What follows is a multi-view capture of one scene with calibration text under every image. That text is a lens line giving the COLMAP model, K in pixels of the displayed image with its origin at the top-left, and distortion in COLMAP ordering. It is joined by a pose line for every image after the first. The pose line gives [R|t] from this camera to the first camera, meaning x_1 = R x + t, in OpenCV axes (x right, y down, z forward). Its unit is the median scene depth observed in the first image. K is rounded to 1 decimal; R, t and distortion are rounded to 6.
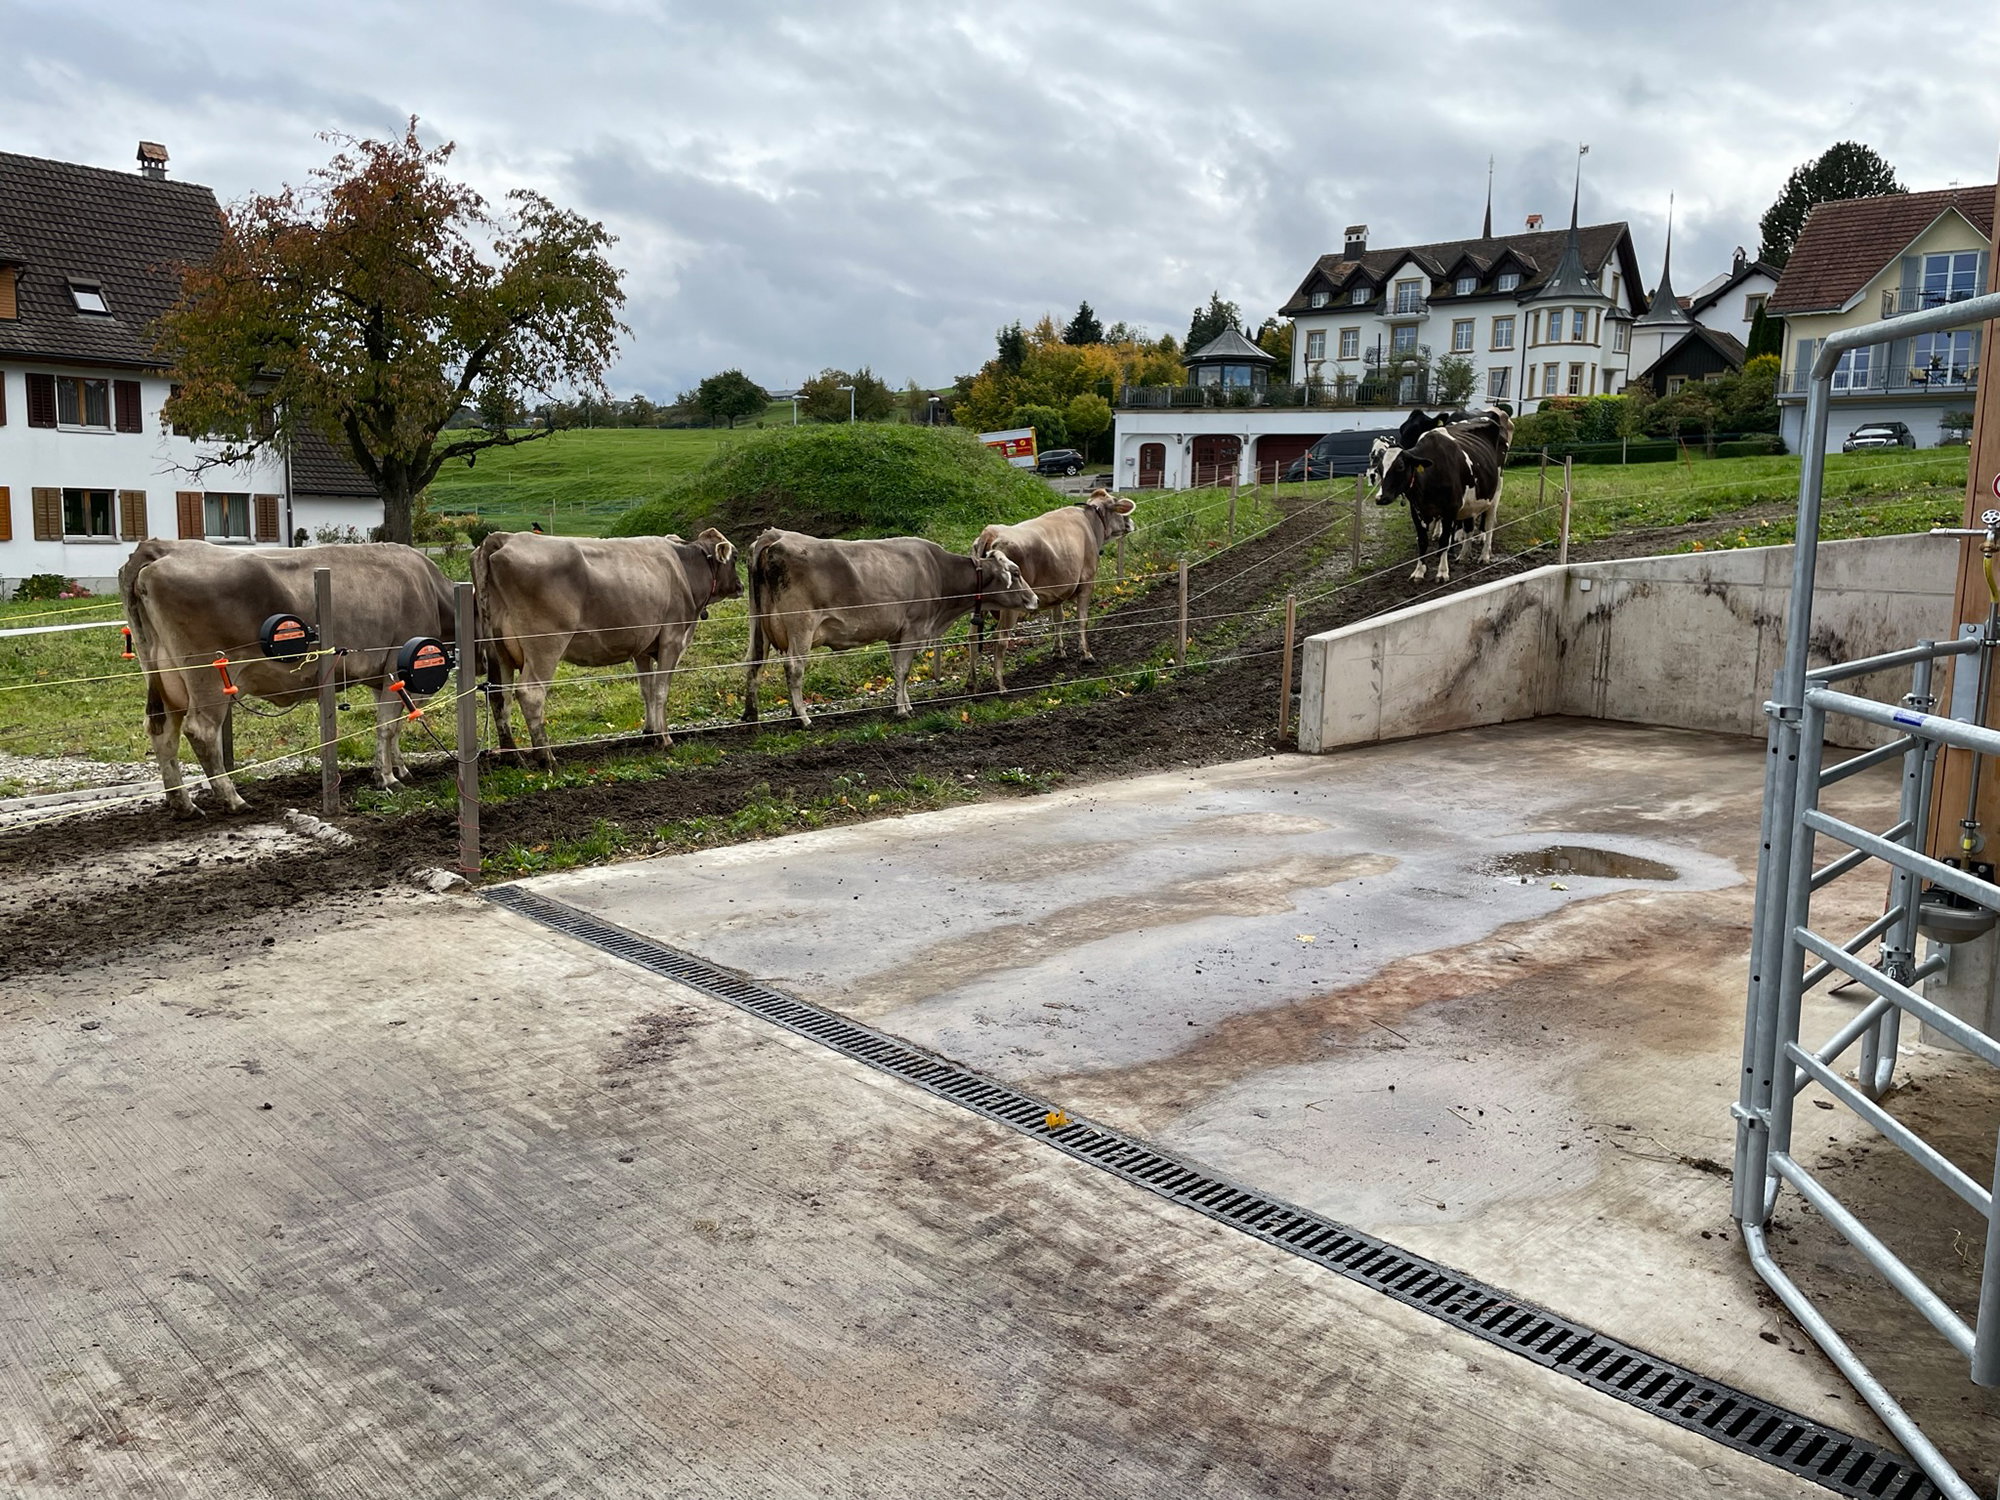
lens RADIAL K [[1575.1, 0, 999.2], [0, 1575.1, 742.8], [0, 0, 1]] dist [0.098825, -0.130705]
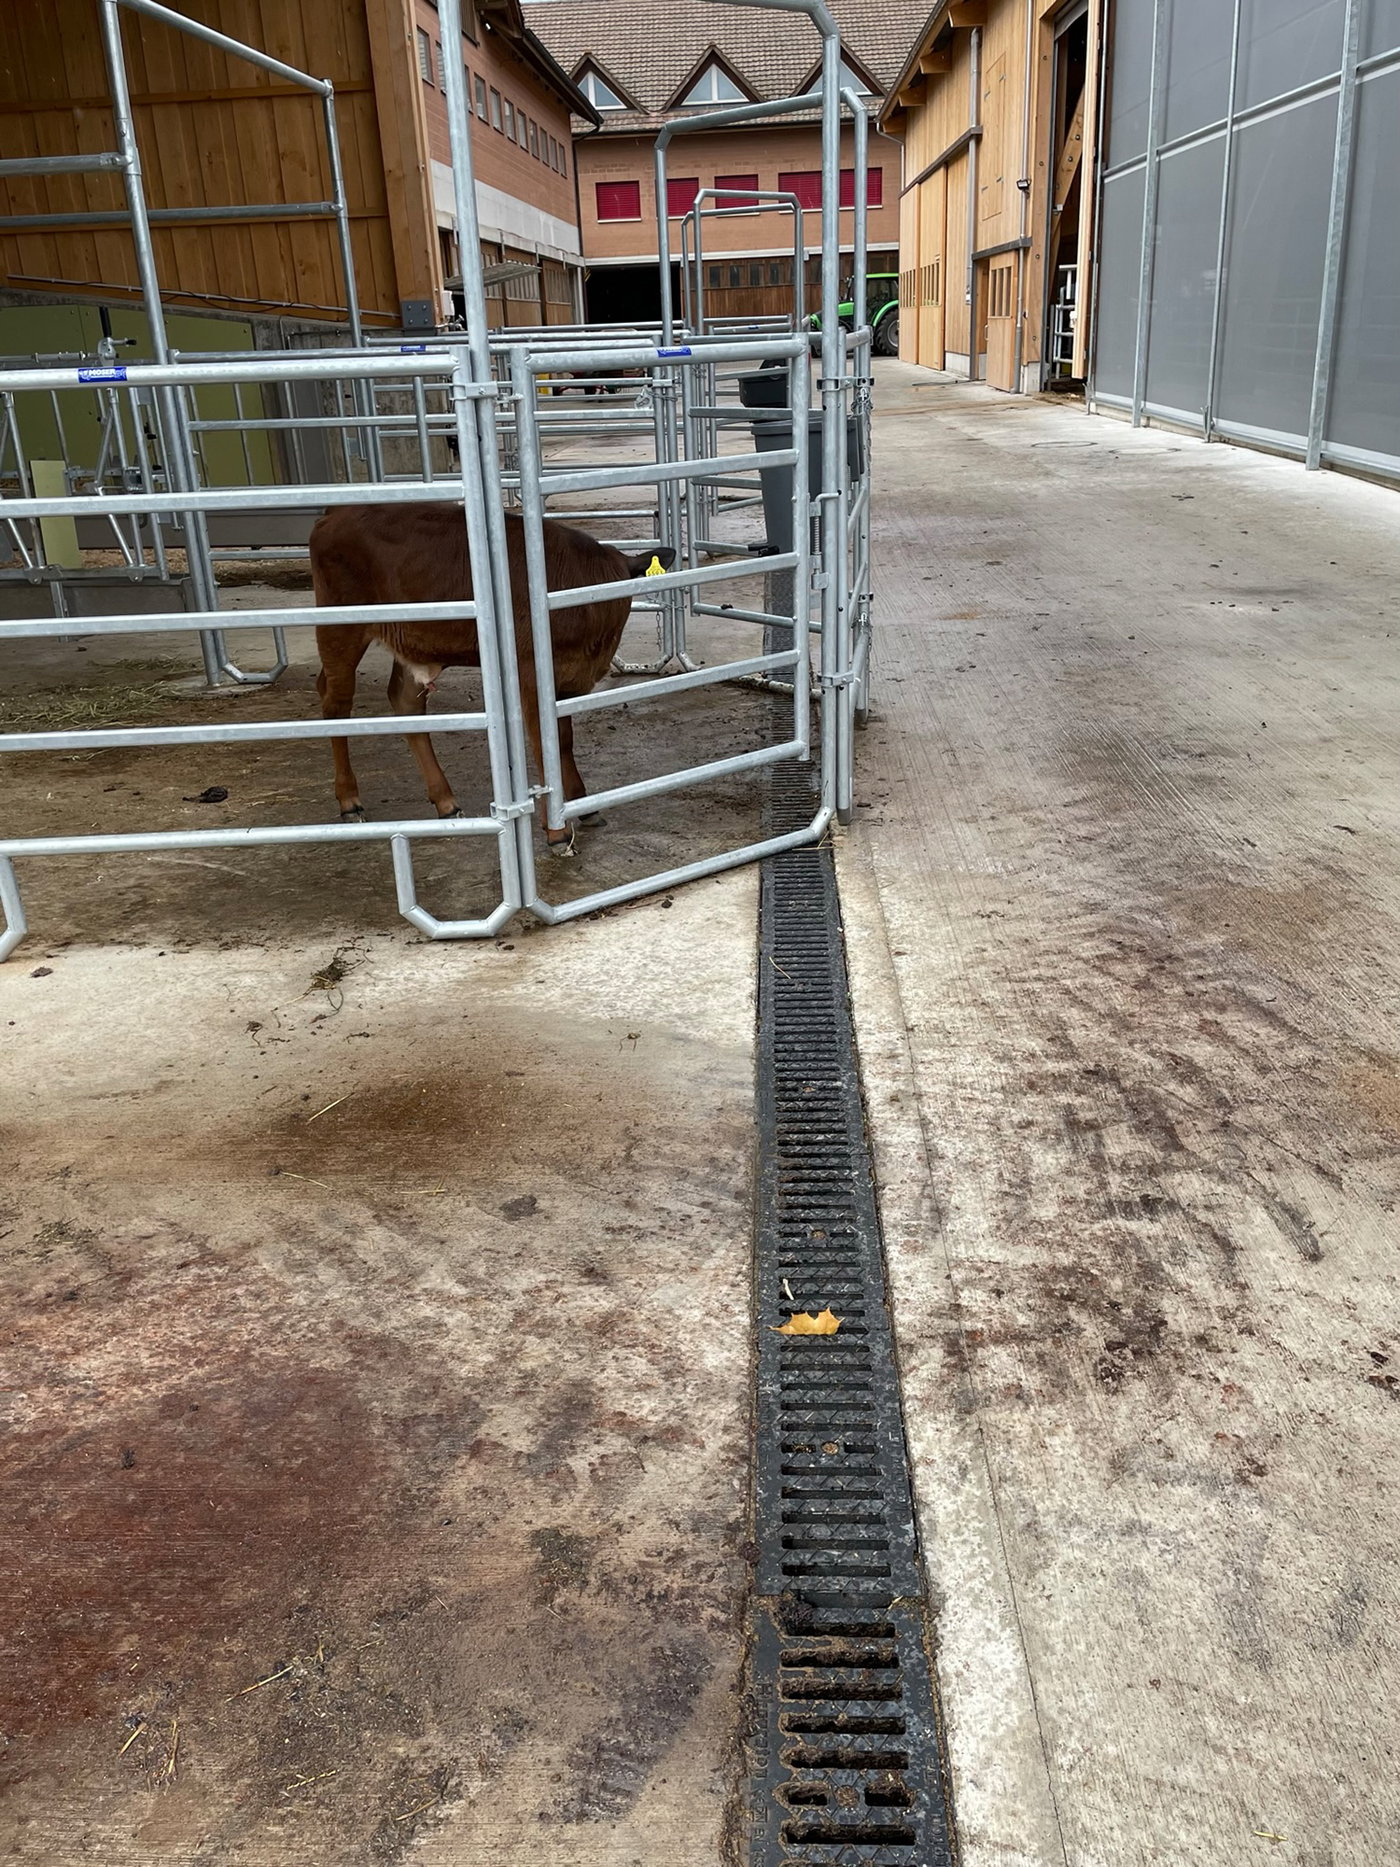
lens RADIAL K [[1470.4, 0, 728.0], [0, 1470.4, 928.1], [0, 0, 1]] dist [0.098825, -0.130705]
pose [[-0.708337, -0.258635, 0.656785, -0.095109], [0.128731, 0.867520, 0.480455, -0.048075], [-0.694037, 0.424873, -0.581202, 0.509213]]
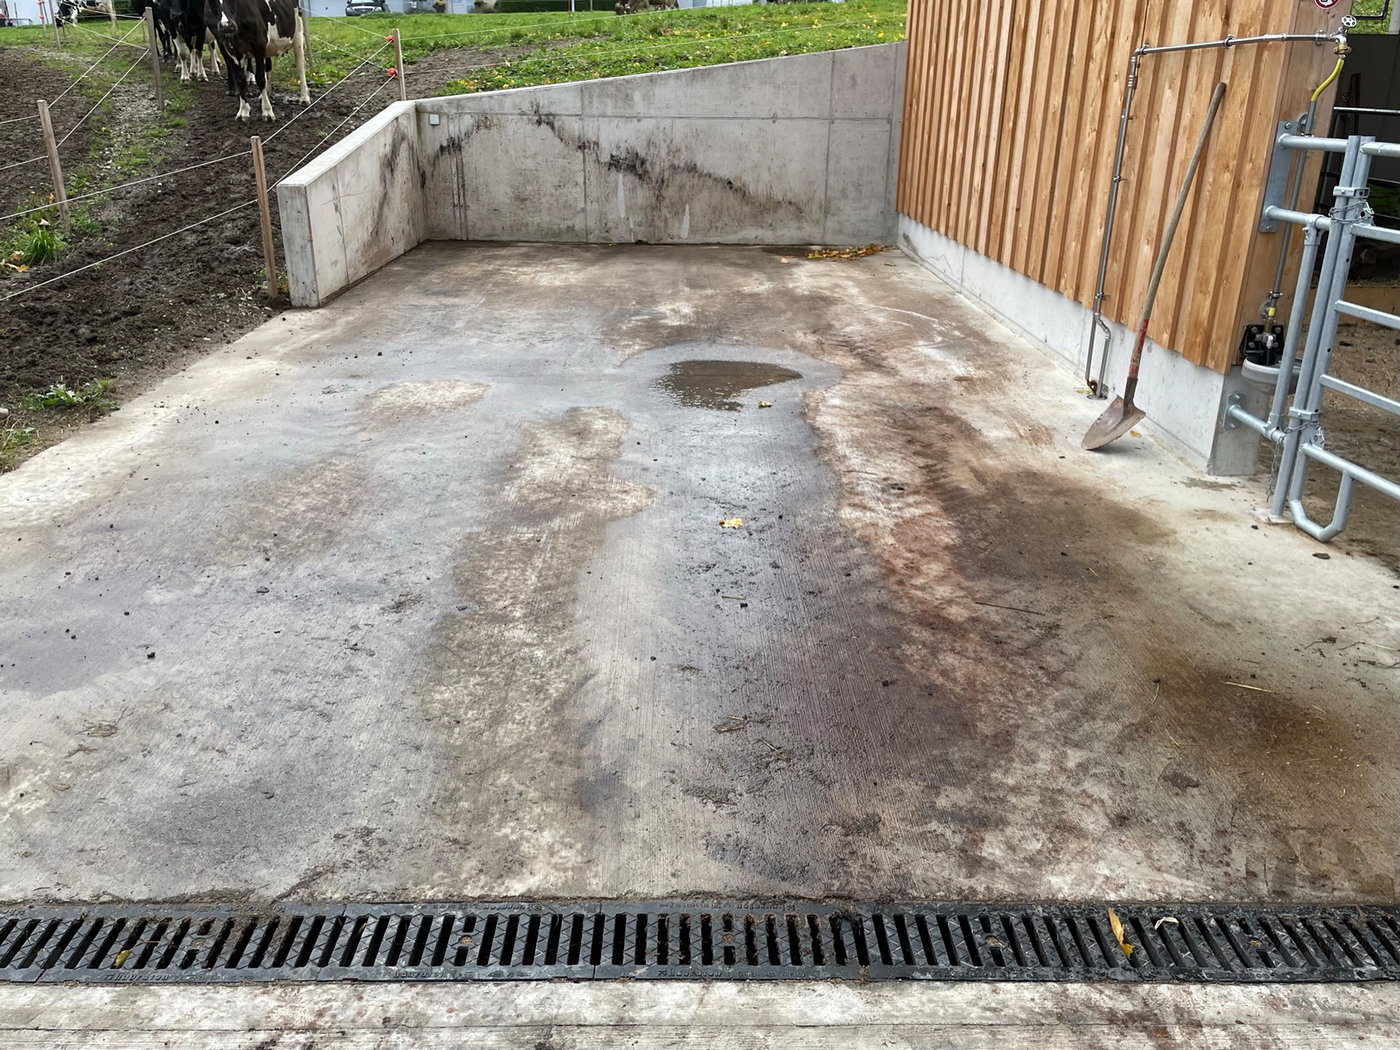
lens RADIAL K [[1102.6, 0, 699.5], [0, 1102.6, 520.0], [0, 0, 1]] dist [0.098825, -0.130705]
pose [[0.667497, -0.281554, 0.689329, -0.148787], [0.110987, 0.953035, 0.281792, -0.034688], [-0.736295, -0.111588, 0.667397, 0.338325]]
